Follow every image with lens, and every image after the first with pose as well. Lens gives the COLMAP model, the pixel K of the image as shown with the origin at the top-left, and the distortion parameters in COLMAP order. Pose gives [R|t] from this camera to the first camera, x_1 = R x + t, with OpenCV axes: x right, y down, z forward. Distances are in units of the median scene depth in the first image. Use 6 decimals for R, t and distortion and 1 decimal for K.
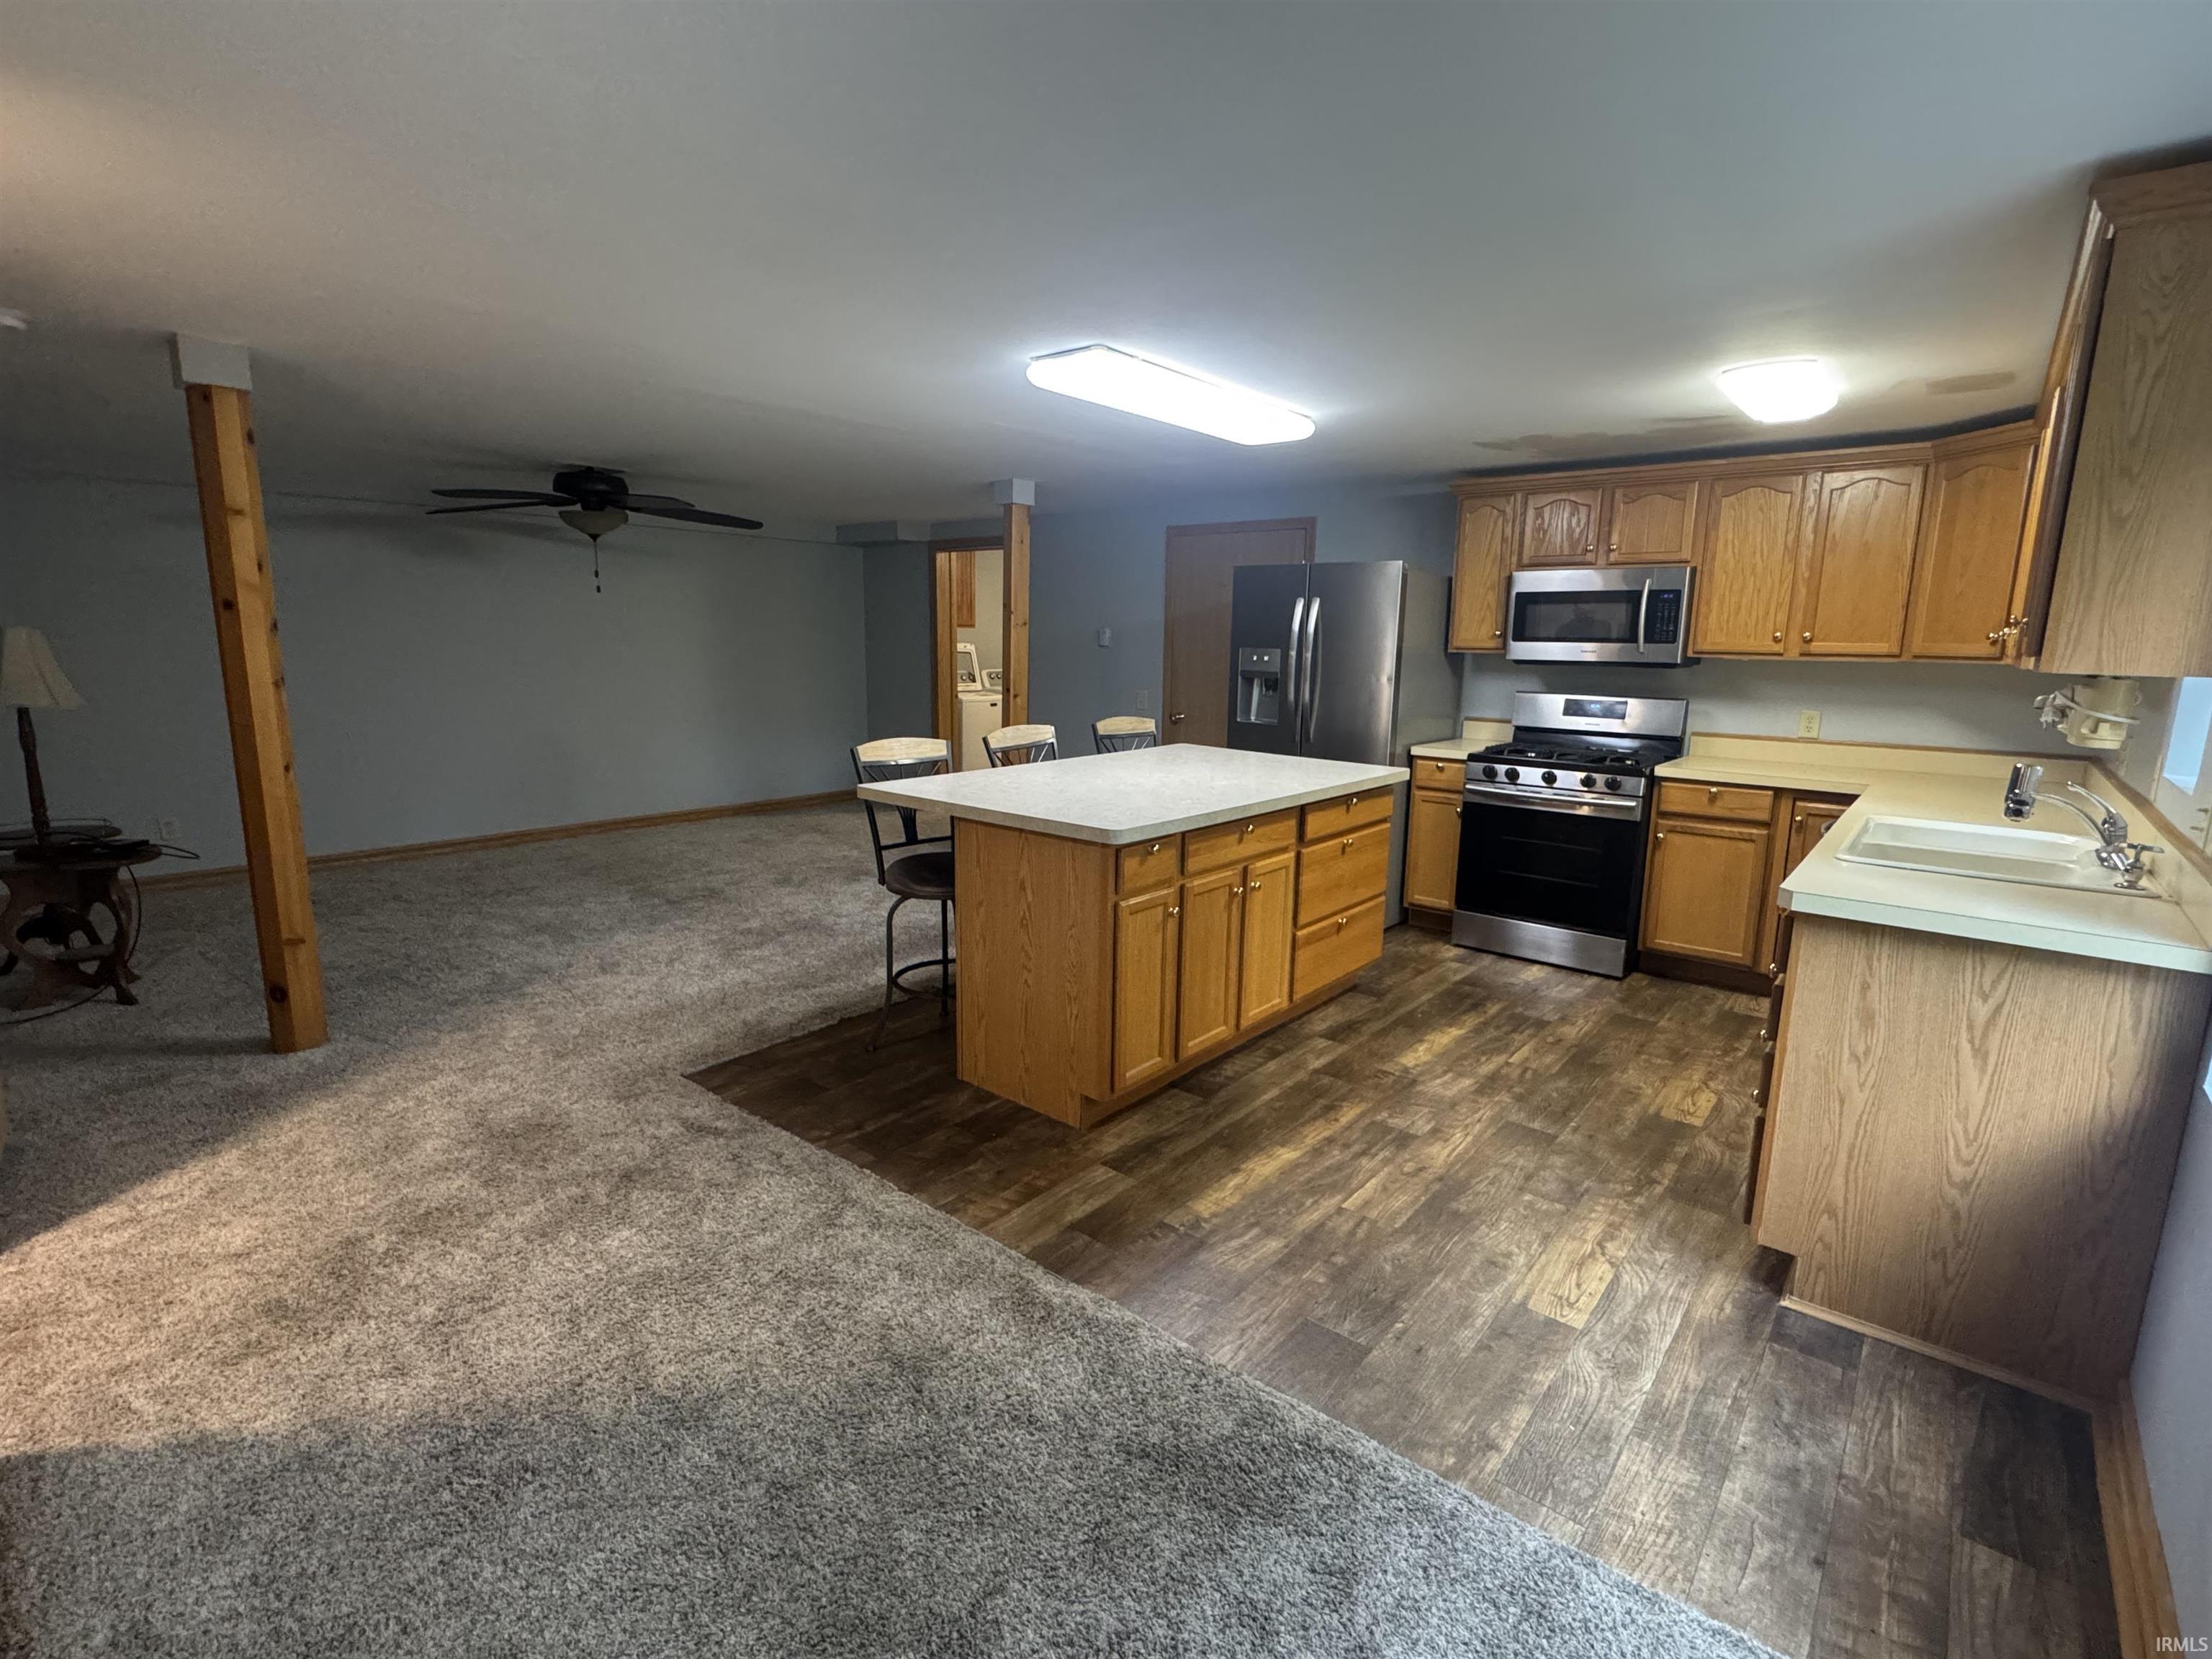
lens RADIAL K [[1044.3, 0, 1106.4], [0, 1044.3, 825.8], [0, 0, 1]] dist [0.002147, -0.000020]
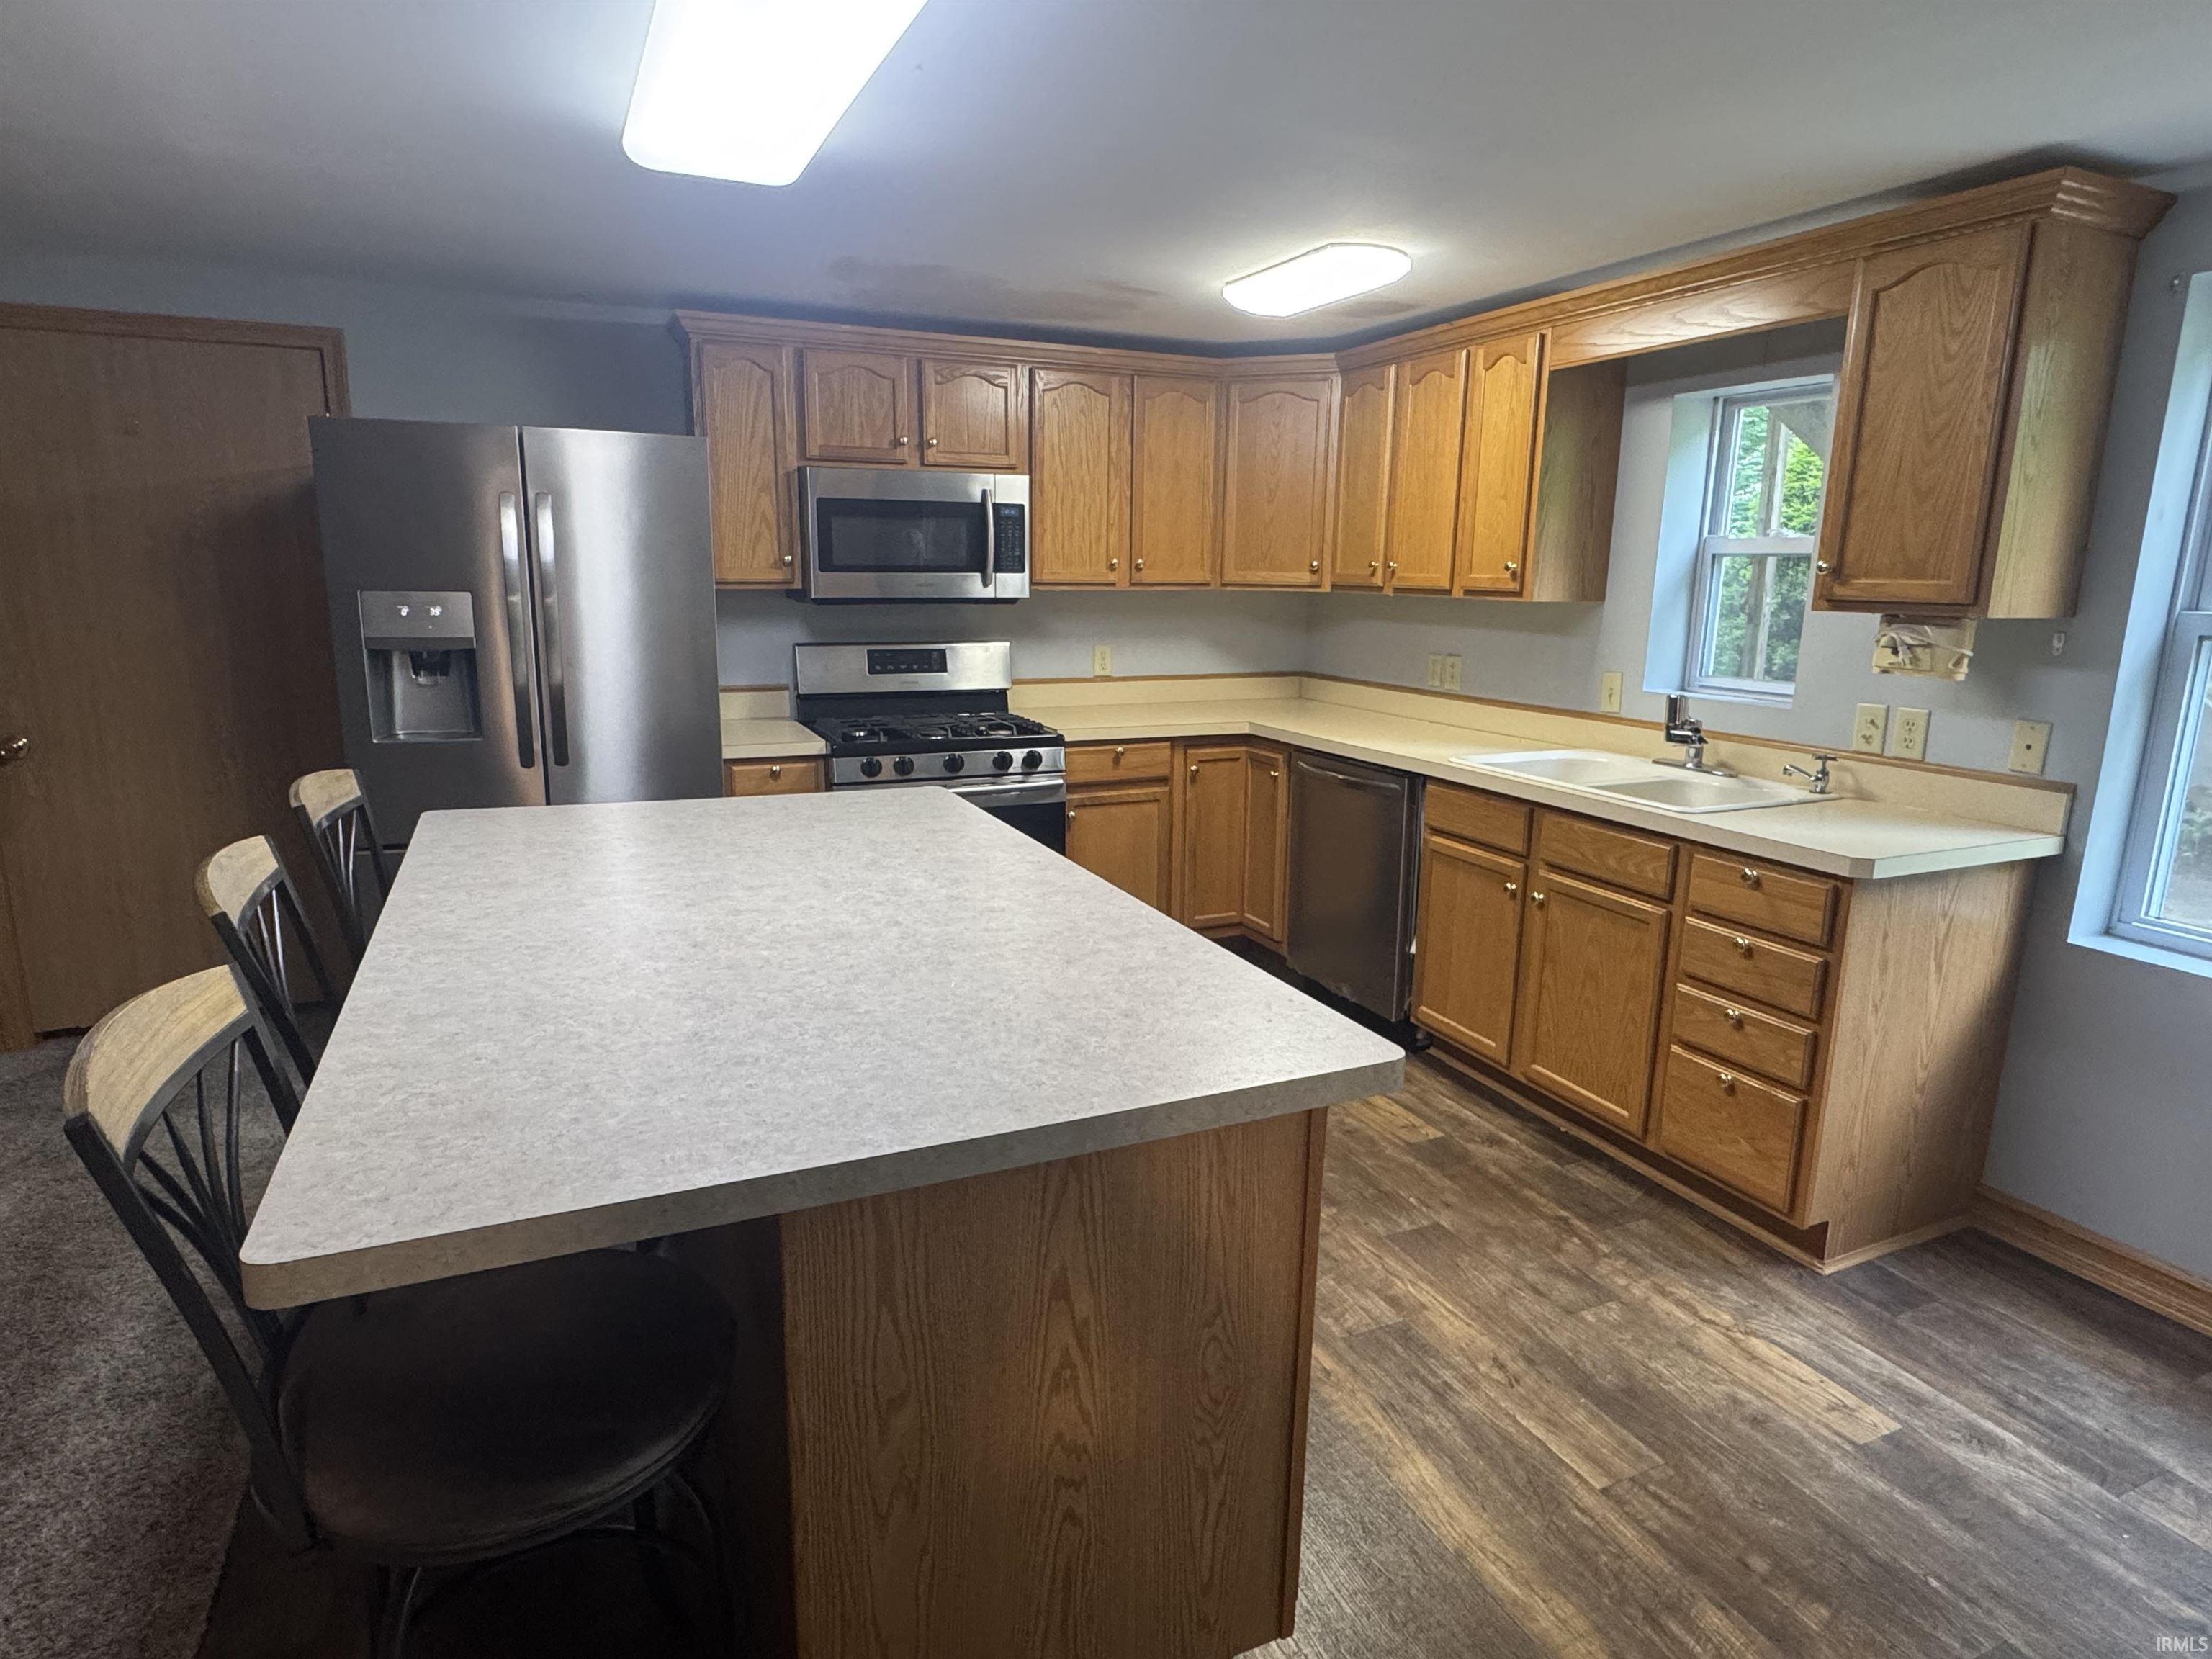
lens RADIAL K [[1235.6, 0, 1104.3], [0, 1235.6, 831.5], [0, 0, 1]] dist [-0.006626, 0.001433]
pose [[0.436595, -0.200257, 0.877087, -0.459059], [0.156787, 0.976929, 0.145008, -0.173540], [-0.885891, 0.074206, 0.457920, 0.845953]]
